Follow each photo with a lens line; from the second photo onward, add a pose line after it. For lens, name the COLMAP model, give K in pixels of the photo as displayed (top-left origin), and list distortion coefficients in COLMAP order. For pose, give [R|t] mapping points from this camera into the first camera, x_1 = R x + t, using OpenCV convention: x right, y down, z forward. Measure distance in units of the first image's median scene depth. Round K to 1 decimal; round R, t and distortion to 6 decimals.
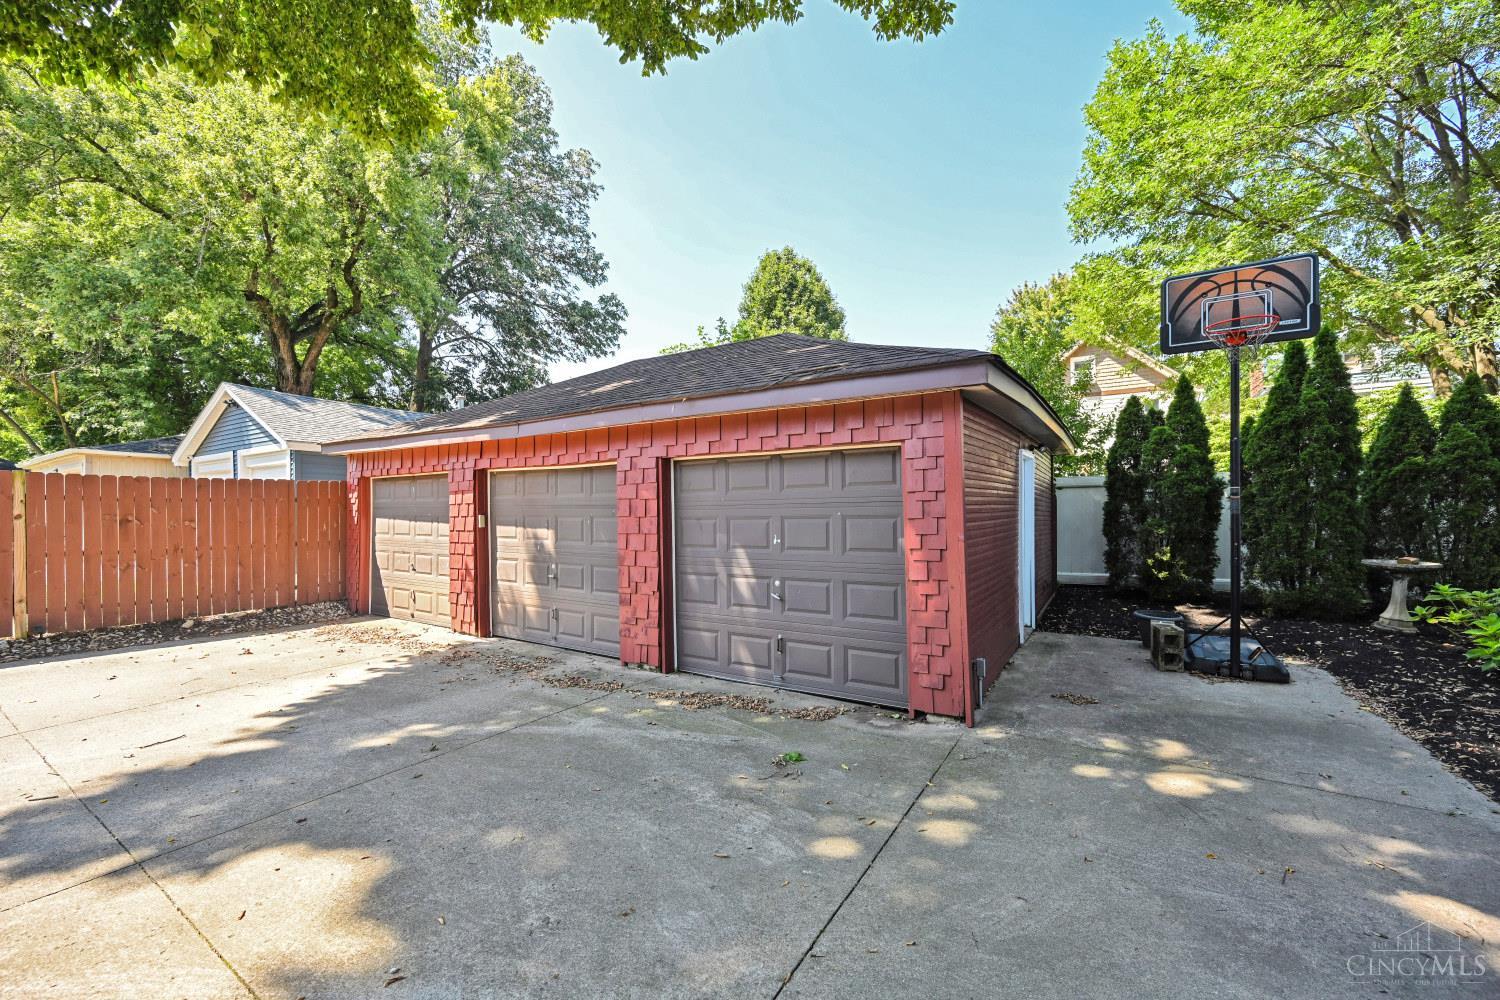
lens RADIAL K [[608.7, 0, 748.9], [0, 608.7, 502.9], [0, 0, 1]] dist [0.015697, 0.000340]
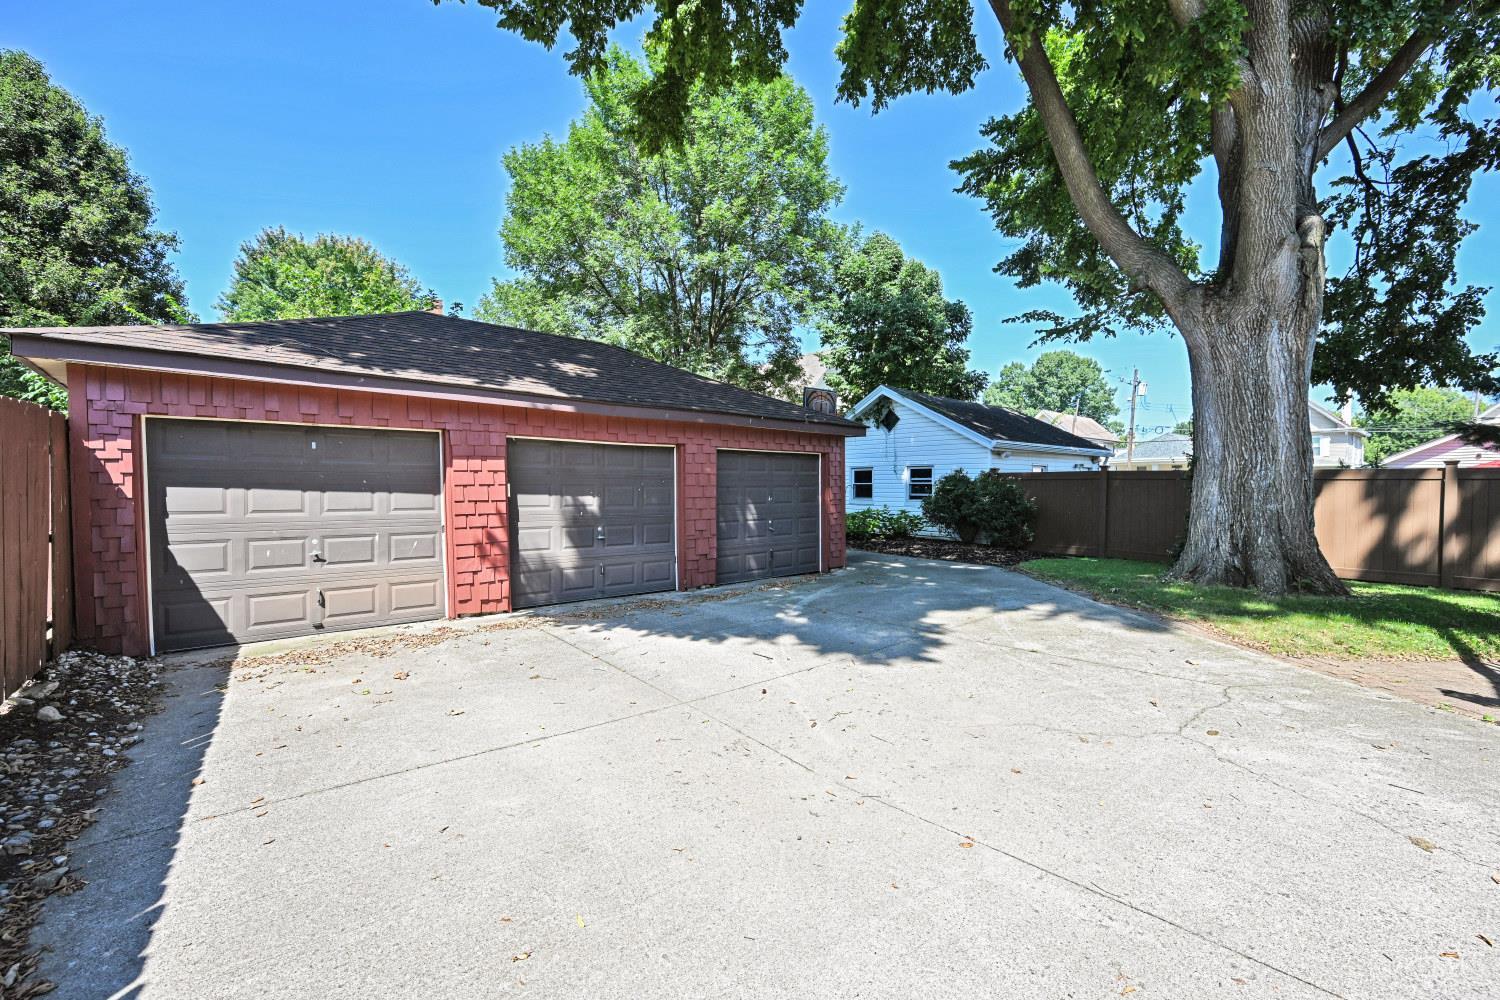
lens RADIAL K [[603.0, 0, 749.9], [0, 603.0, 502.8], [0, 0, 1]] dist [-0.001231, -0.000048]
pose [[0.295379, -0.026040, 0.955025, -0.649030], [-0.020111, 0.999238, 0.033465, 0.005558], [-0.955168, -0.029091, 0.294630, 0.195930]]
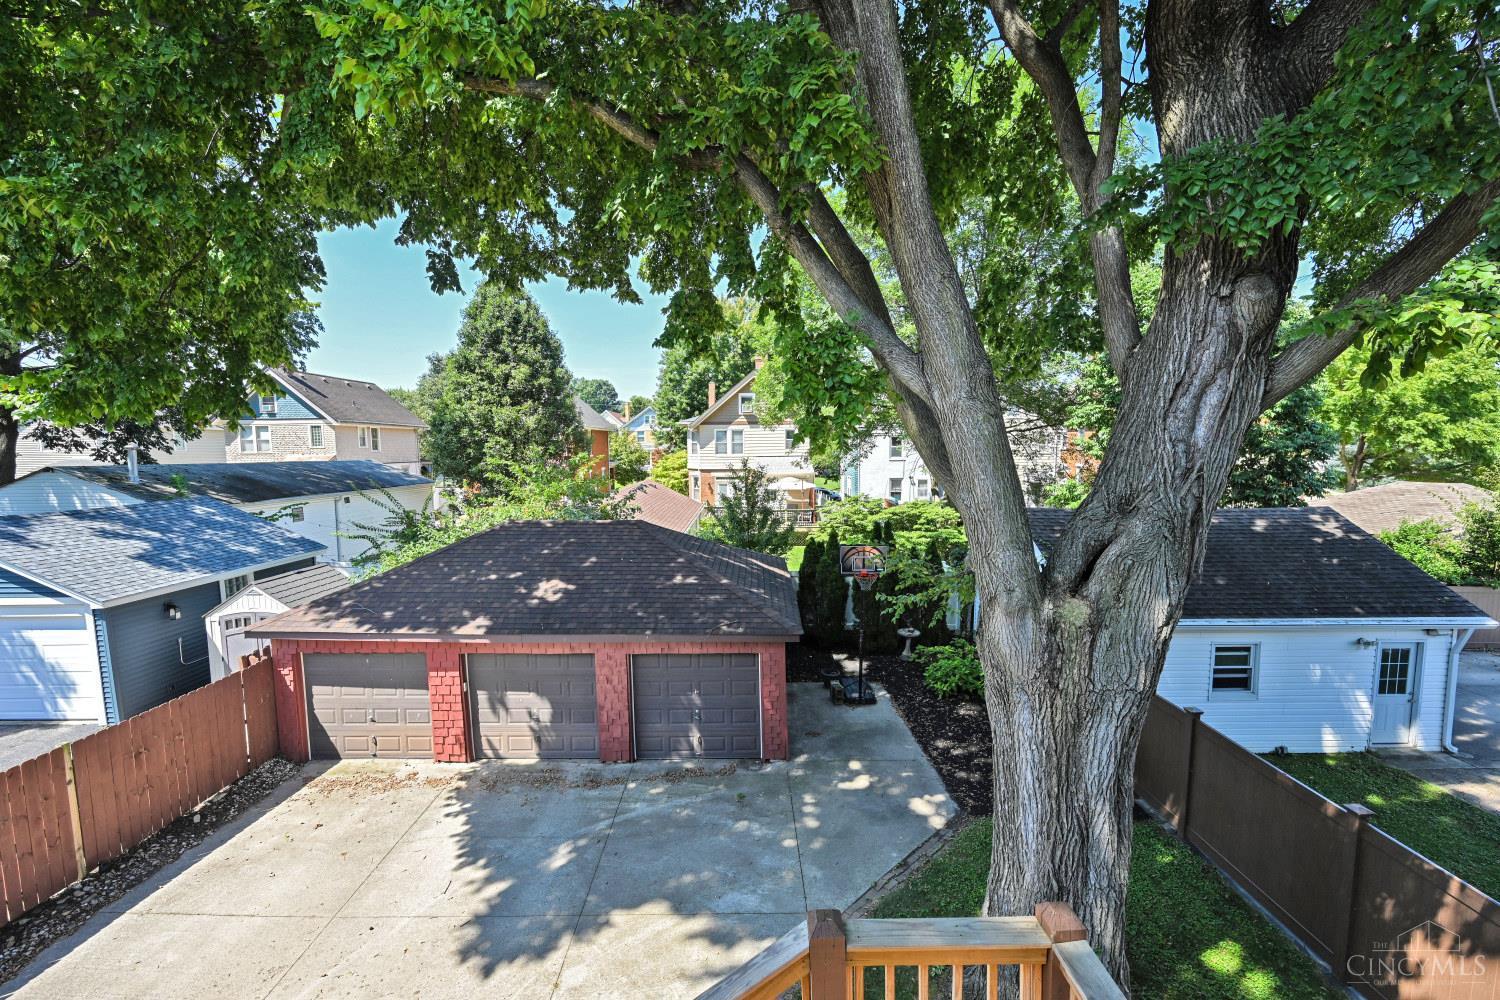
lens RADIAL K [[608.0, 0, 747.5], [0, 608.0, 510.8], [0, 0, 1]] dist [-0.013169, 0.000016]
pose [[0.846127, -0.059361, 0.529665, -0.322161], [-0.008319, 0.992186, 0.124486, -0.308180], [-0.532916, -0.109738, 0.839022, -0.272988]]
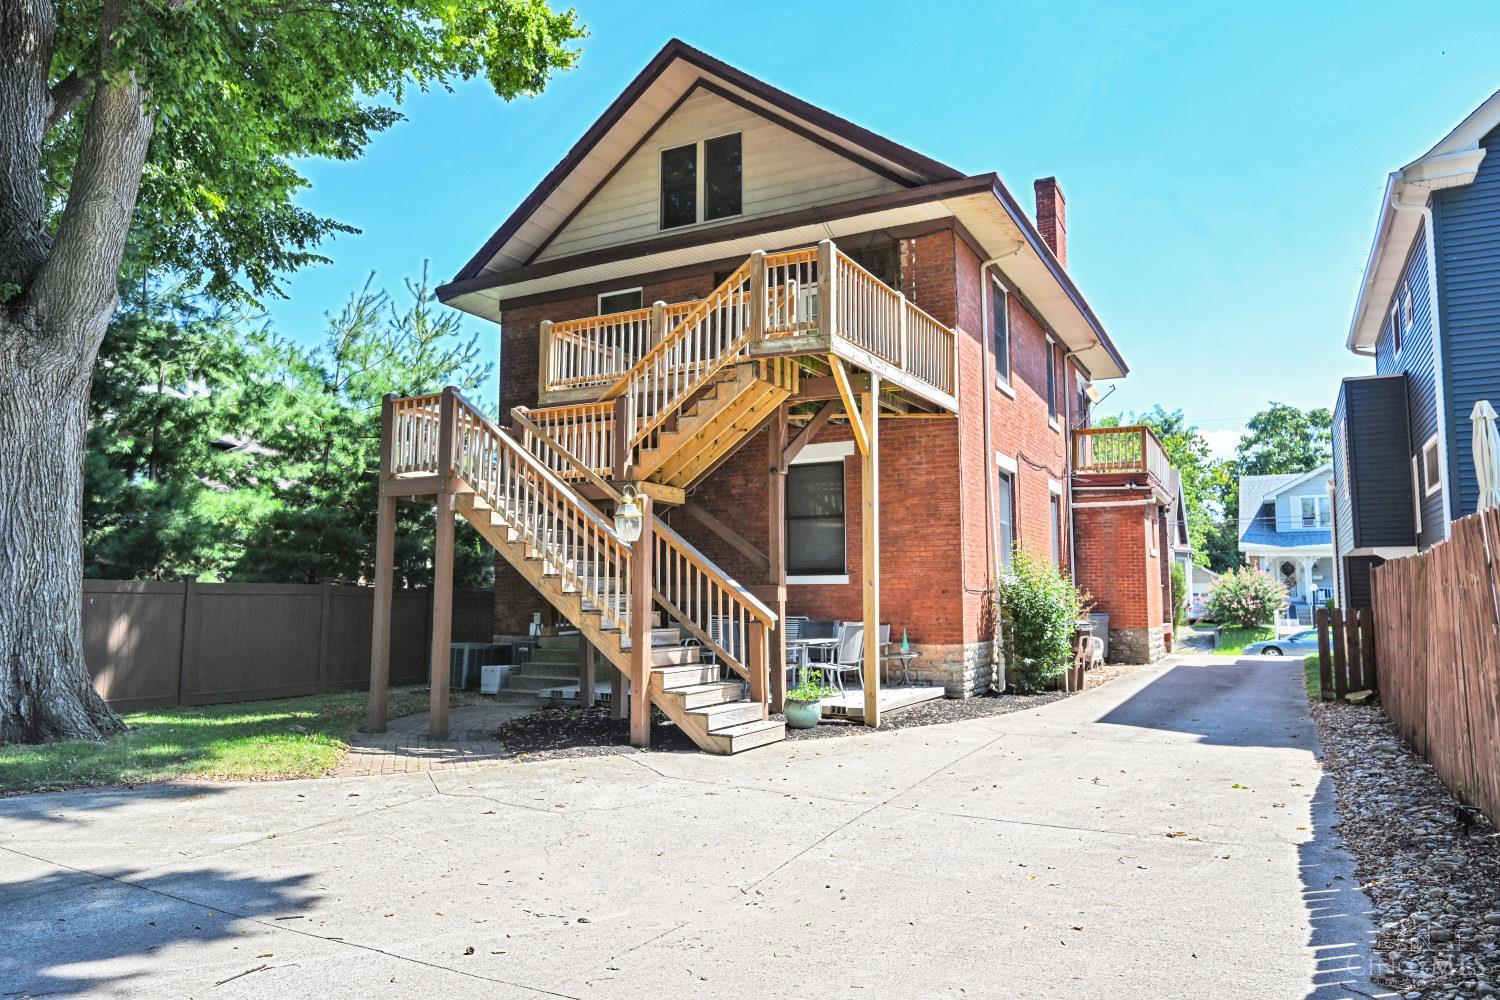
lens RADIAL K [[988.7, 0, 751.5], [0, 988.7, 498.7], [0, 0, 1]] dist [-0.007402, -0.007761]
pose [[-0.997282, -0.006993, -0.073346, -0.407490], [0.001960, 0.992616, -0.121281, 0.013740], [0.073652, -0.121095, -0.989905, 0.607594]]
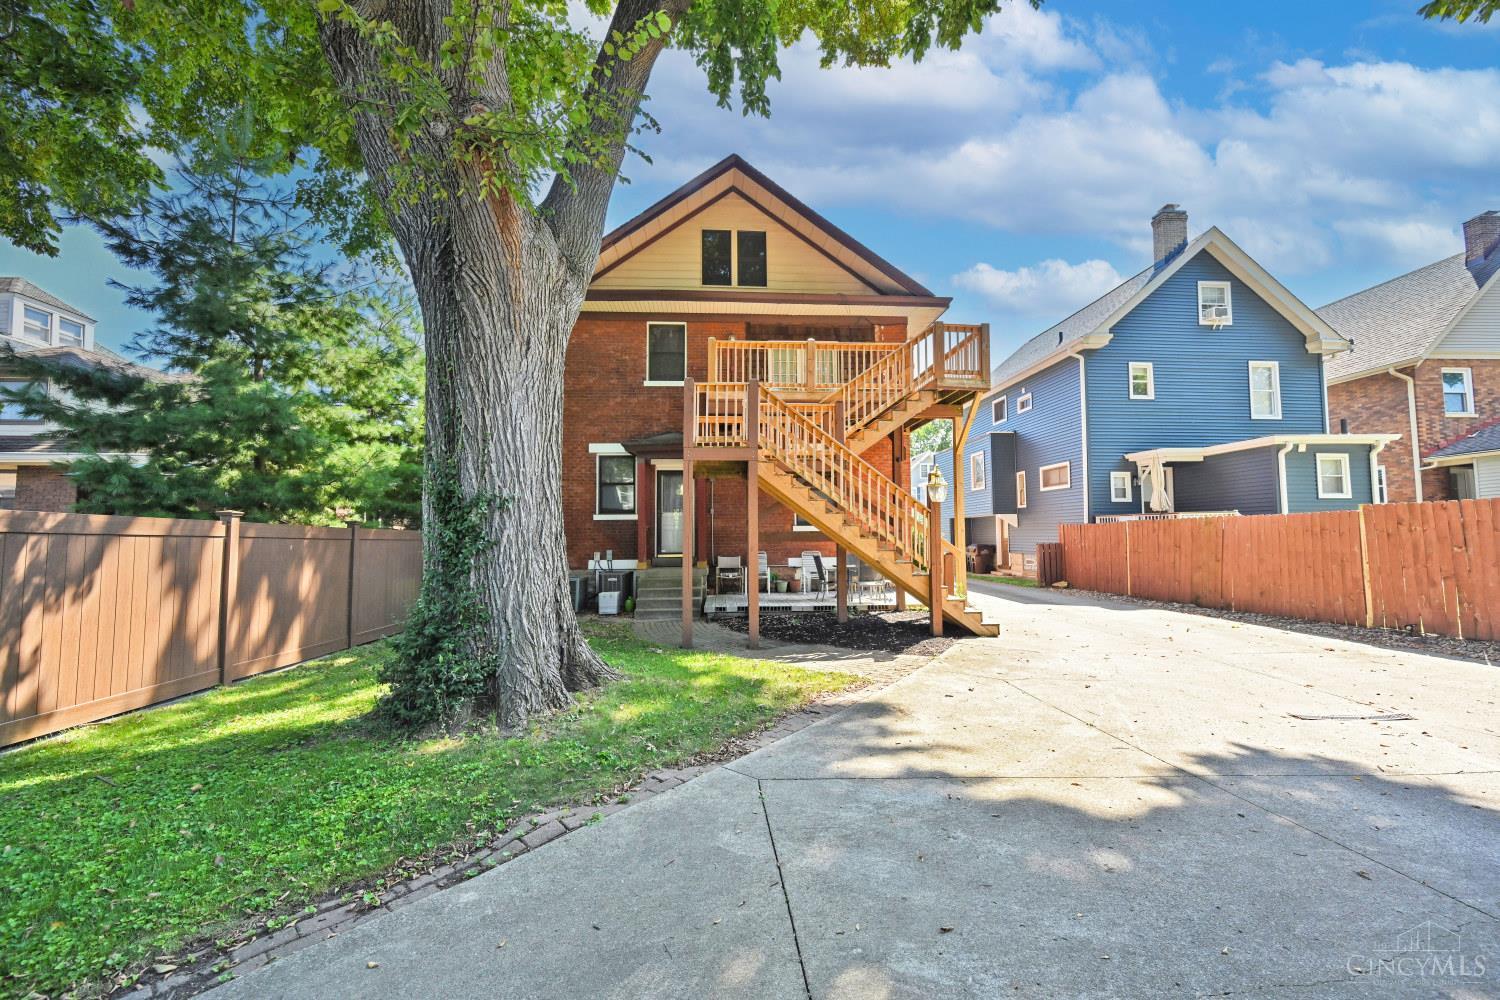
lens RADIAL K [[590.0, 0, 748.9], [0, 590.0, 503.2], [0, 0, 1]] dist [-0.000425, 0.000014]
pose [[-0.807982, -0.032384, -0.588317, 0.134658], [0.018551, 0.996595, -0.080336, 0.007118], [0.588915, -0.075824, -0.804630, 0.301338]]
